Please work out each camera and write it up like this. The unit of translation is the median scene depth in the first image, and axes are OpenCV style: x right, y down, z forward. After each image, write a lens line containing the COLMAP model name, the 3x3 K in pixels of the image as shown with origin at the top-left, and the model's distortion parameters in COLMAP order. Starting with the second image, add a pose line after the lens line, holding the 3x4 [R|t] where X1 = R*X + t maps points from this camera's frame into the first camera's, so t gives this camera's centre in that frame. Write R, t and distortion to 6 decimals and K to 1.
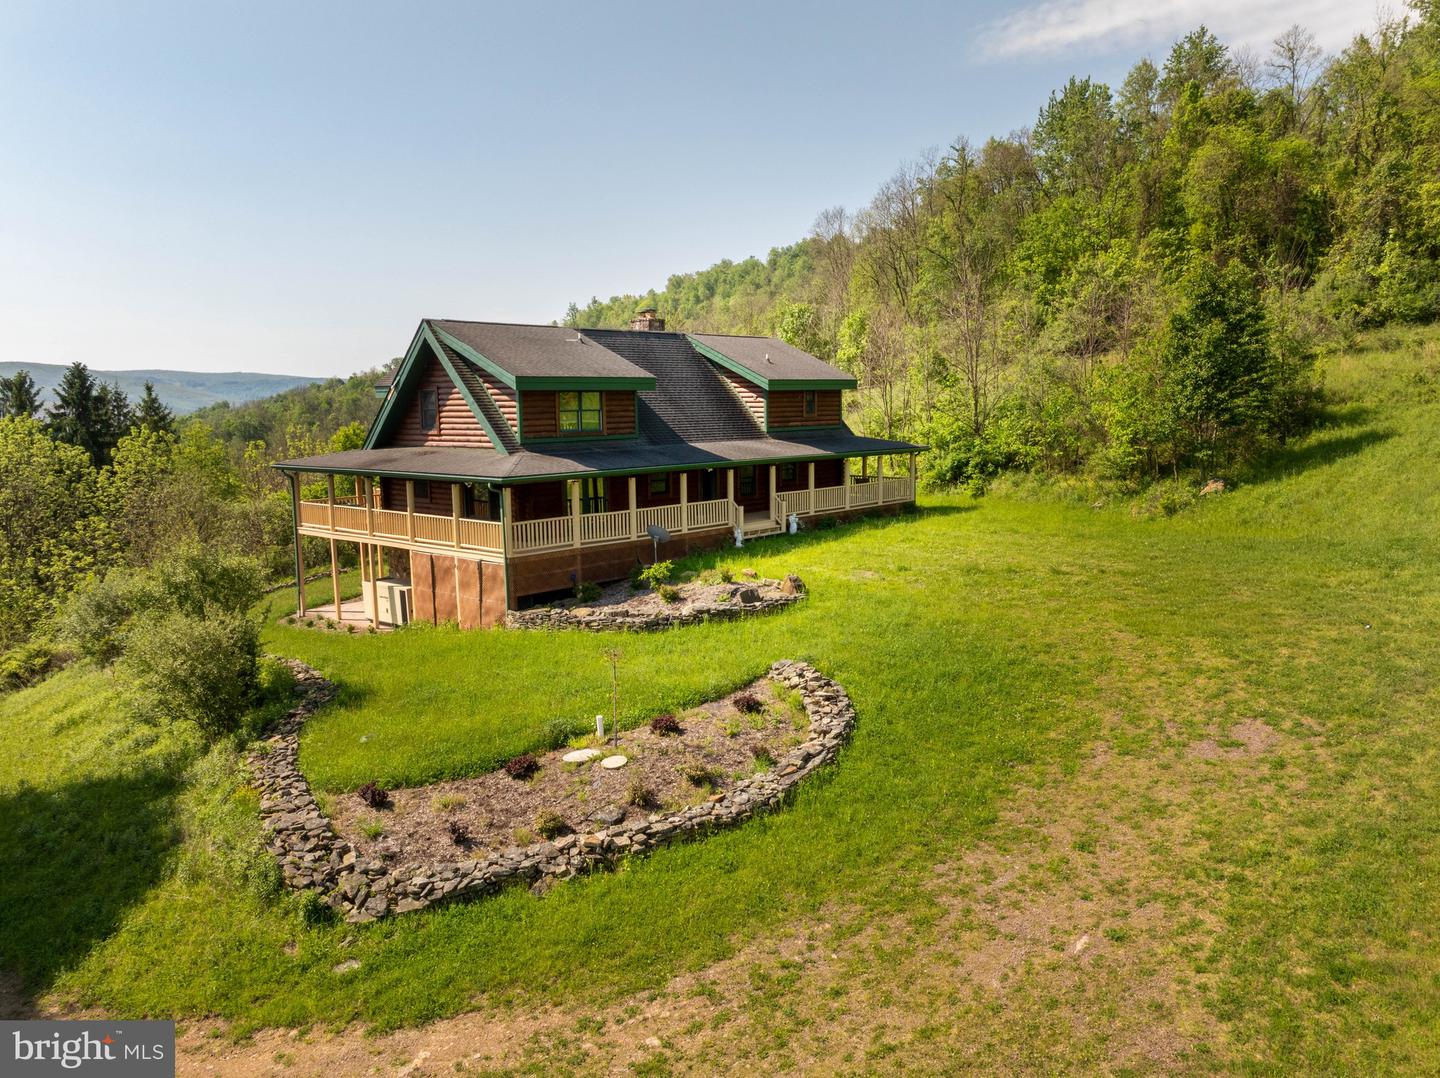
lens RADIAL K [[1086.8, 0, 772.2], [0, 1086.8, 540.8], [0, 0, 1]] dist [-0.023983, 0.001645]
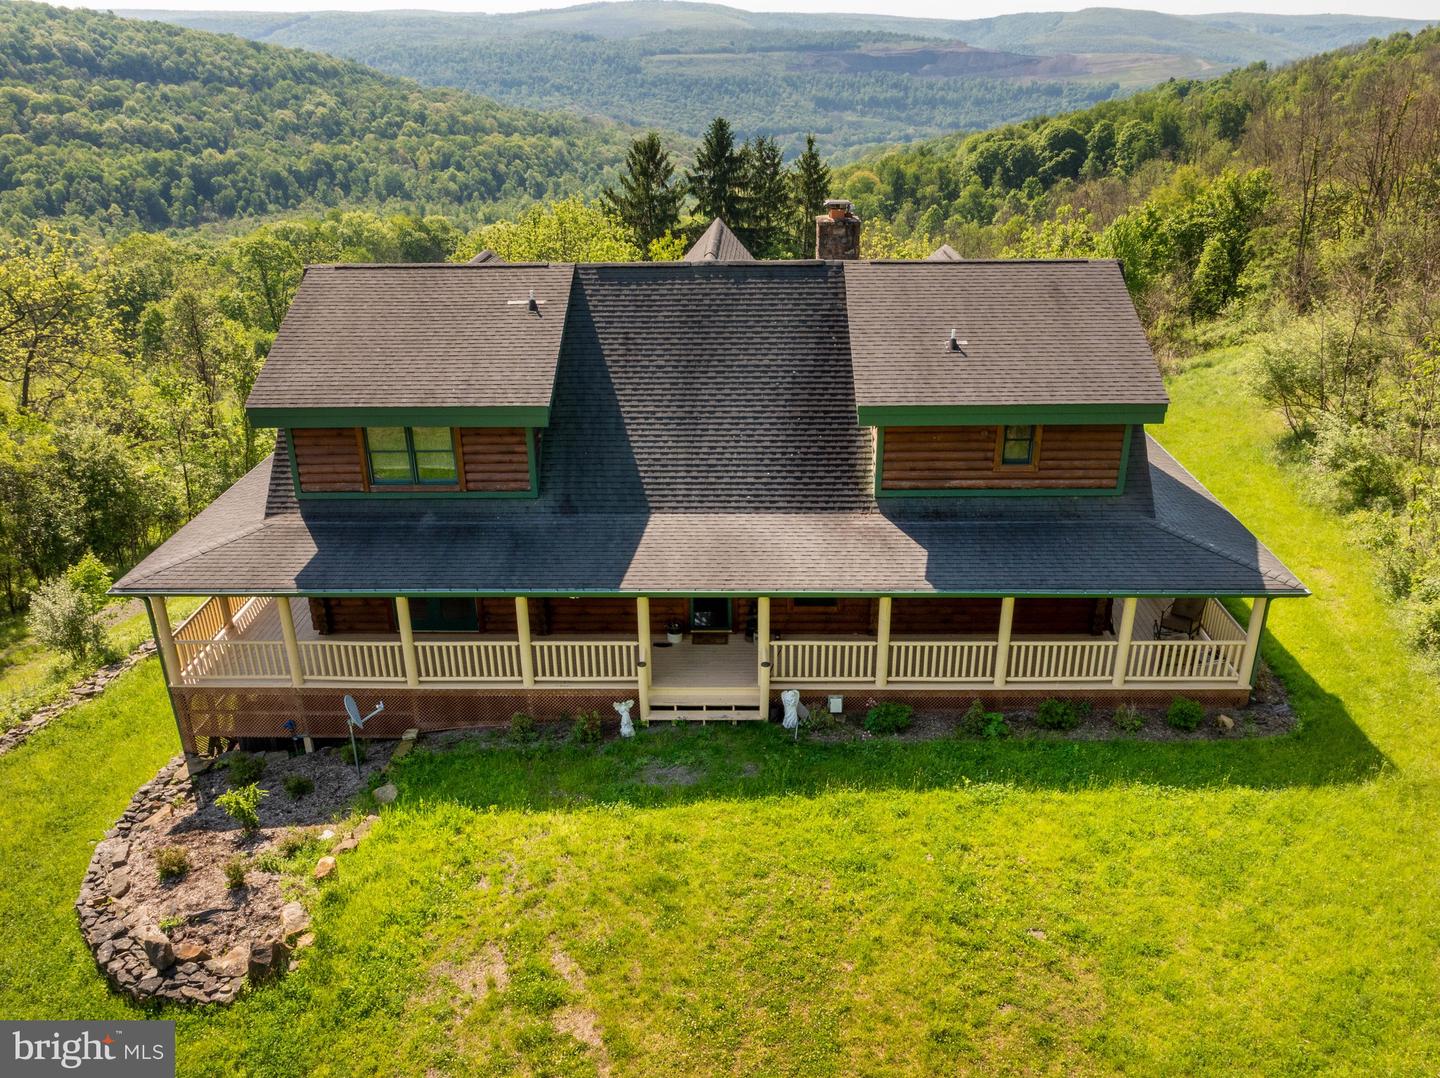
lens RADIAL K [[1164.5, 0, 723.8], [0, 1164.5, 612.9], [0, 0, 1]] dist [-0.044660, 0.038155]
pose [[0.626417, 0.339799, -0.701525, 0.309567], [-0.096829, 0.926933, 0.362518, -0.211533], [0.773450, -0.159159, 0.613549, 0.525445]]
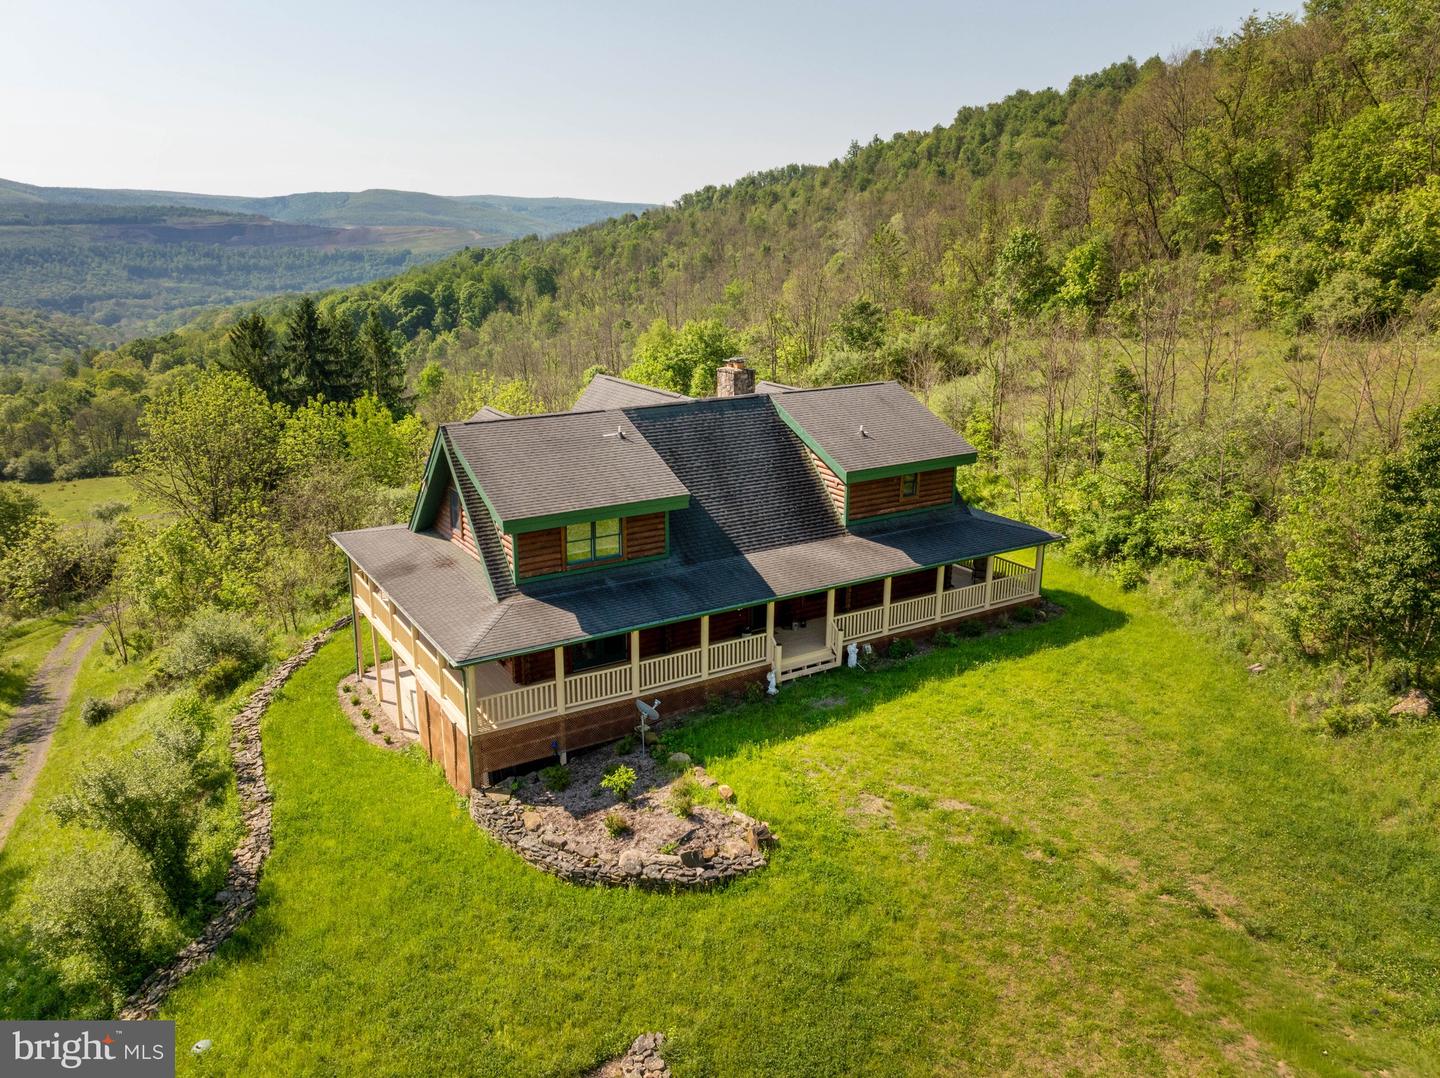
lens RADIAL K [[1061.3, 0, 688.3], [0, 1061.3, 532.6], [0, 0, 1]] dist [-0.025720, 0.011703]
pose [[0.943721, 0.099422, -0.315446, 0.124408], [-0.050206, 0.985760, 0.160489, -0.195593], [0.326911, -0.135620, 0.935274, 0.154943]]
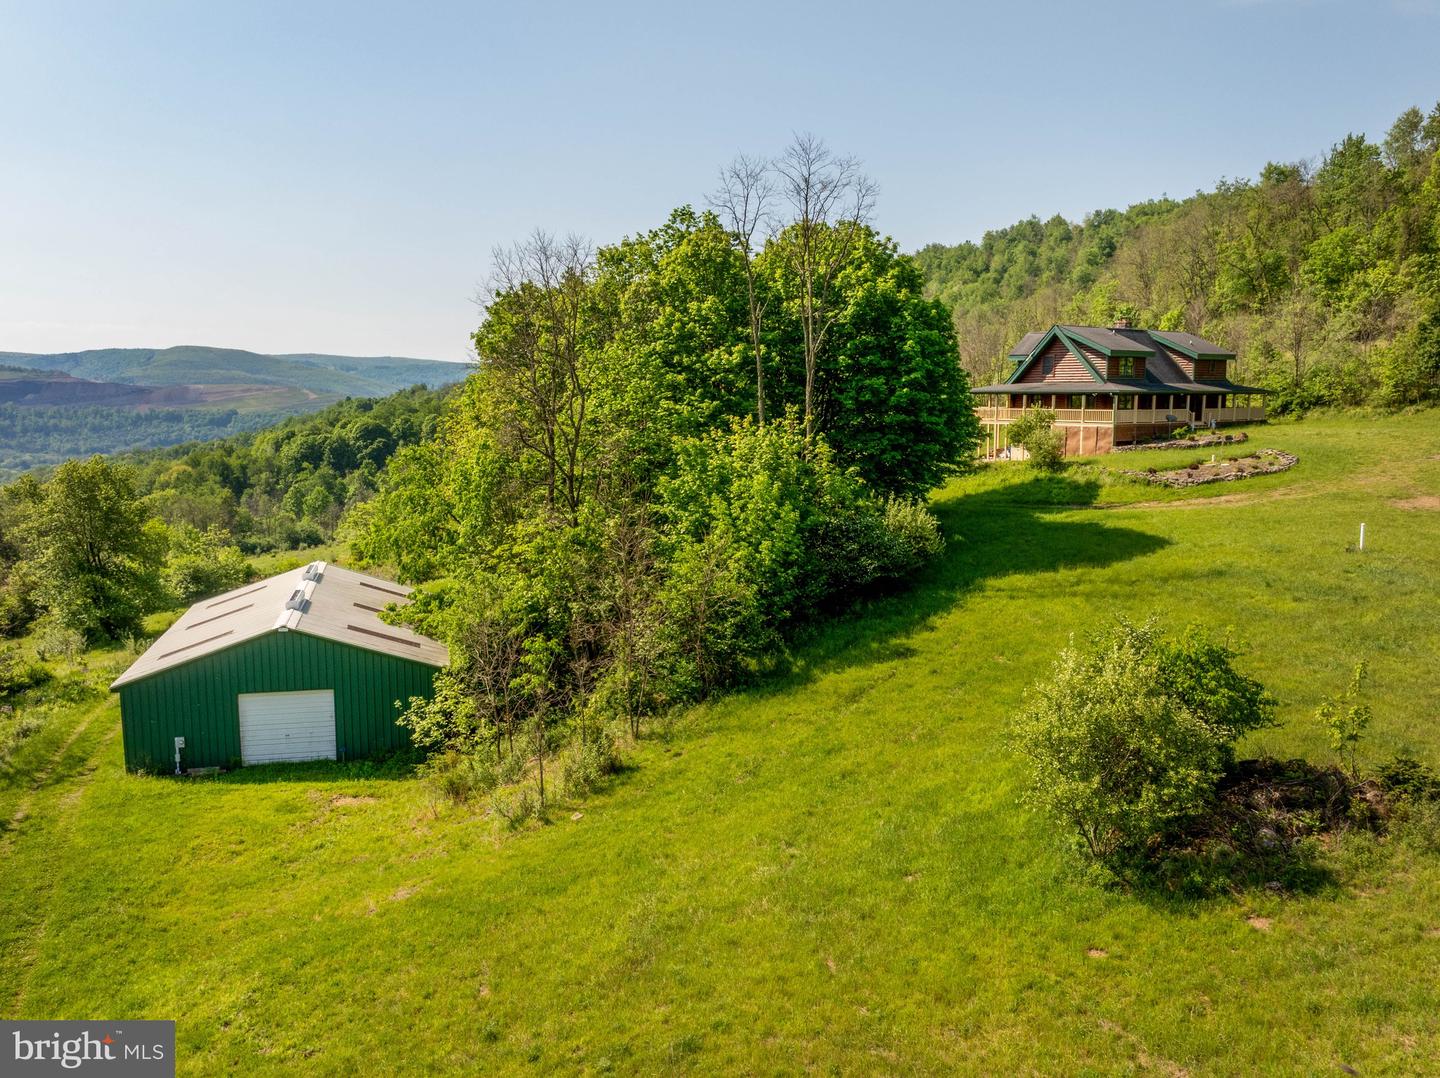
lens RADIAL K [[1203.4, 0, 687.3], [0, 1203.4, 538.0], [0, 0, 1]] dist [-0.044940, 0.047027]
pose [[0.978785, 0.034490, -0.201967, -0.401777], [-0.035833, 0.999353, -0.002996, 0.198859], [0.201733, 0.010169, 0.979388, -1.153502]]
